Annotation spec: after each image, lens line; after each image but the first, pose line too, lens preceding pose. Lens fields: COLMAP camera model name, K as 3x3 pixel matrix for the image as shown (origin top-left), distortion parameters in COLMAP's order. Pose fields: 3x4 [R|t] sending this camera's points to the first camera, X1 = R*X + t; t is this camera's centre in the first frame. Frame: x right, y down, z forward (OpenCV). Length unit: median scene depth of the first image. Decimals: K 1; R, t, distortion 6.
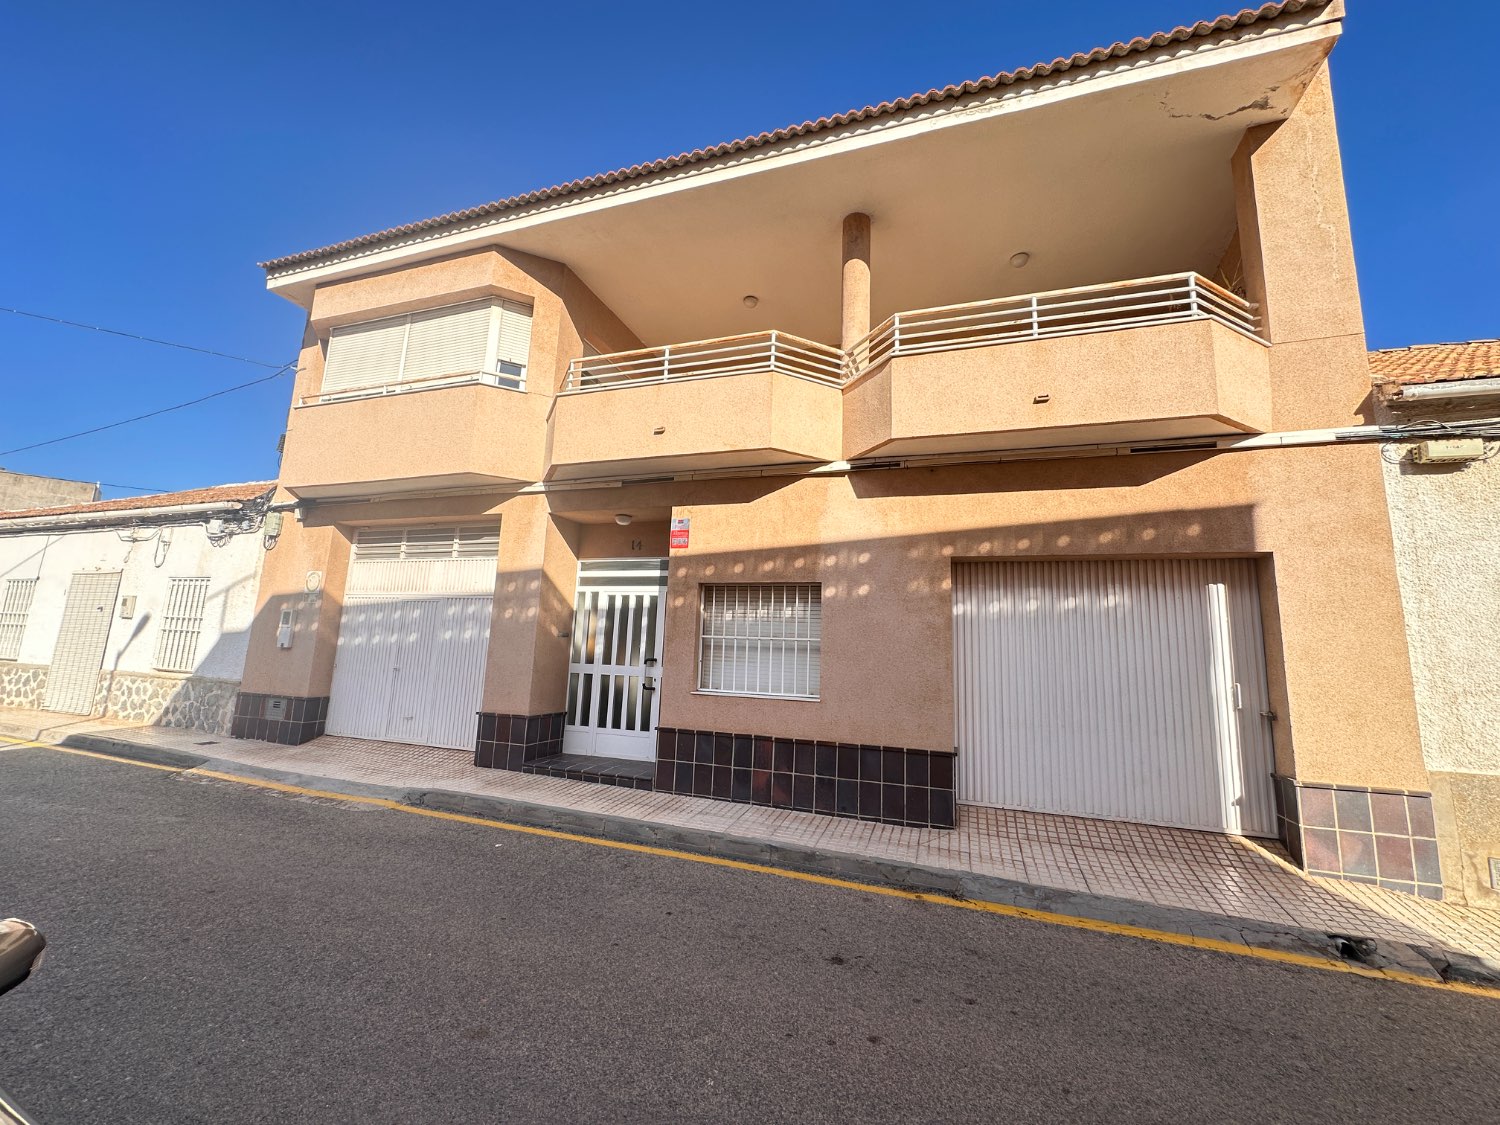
lens RADIAL K [[601.7, 0, 752.5], [0, 601.7, 562.0], [0, 0, 1]] dist [-0.004011, 0.000740]
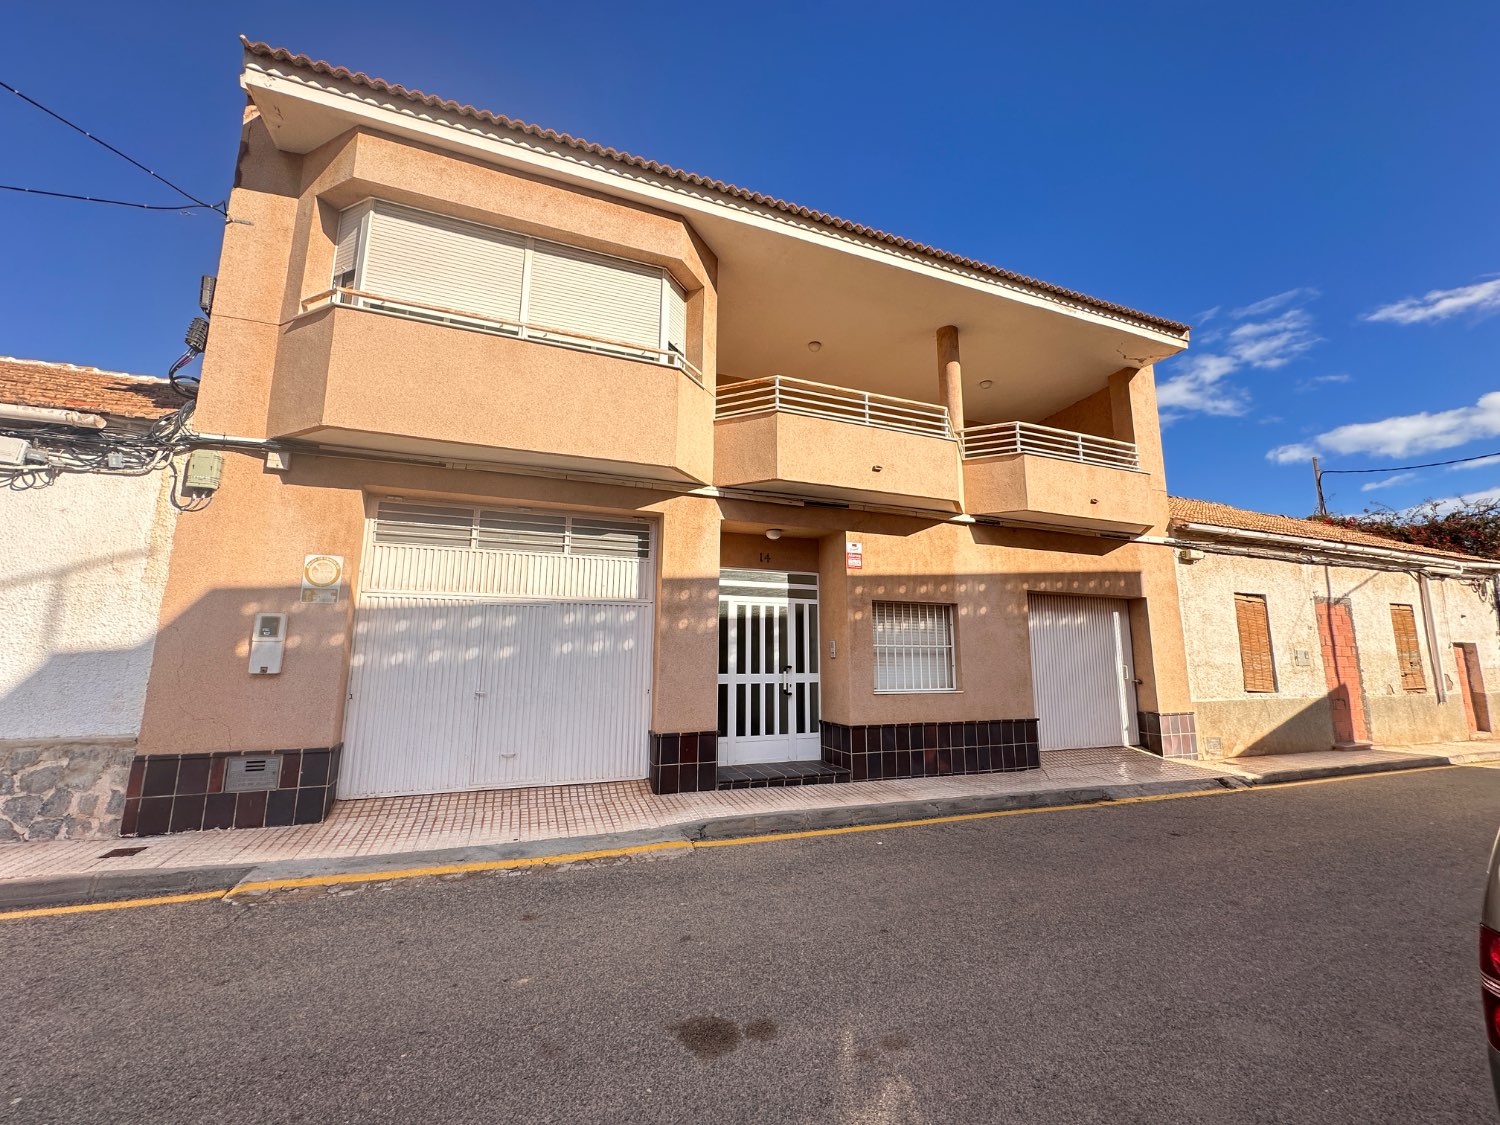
lens RADIAL K [[601.7, 0, 755.5], [0, 601.7, 561.2], [0, 0, 1]] dist [-0.004011, 0.000740]
pose [[0.762164, 0.067531, 0.643852, -0.971383], [-0.076571, 0.996967, -0.013926, -0.006590], [-0.642839, -0.038687, 0.765023, 0.236396]]
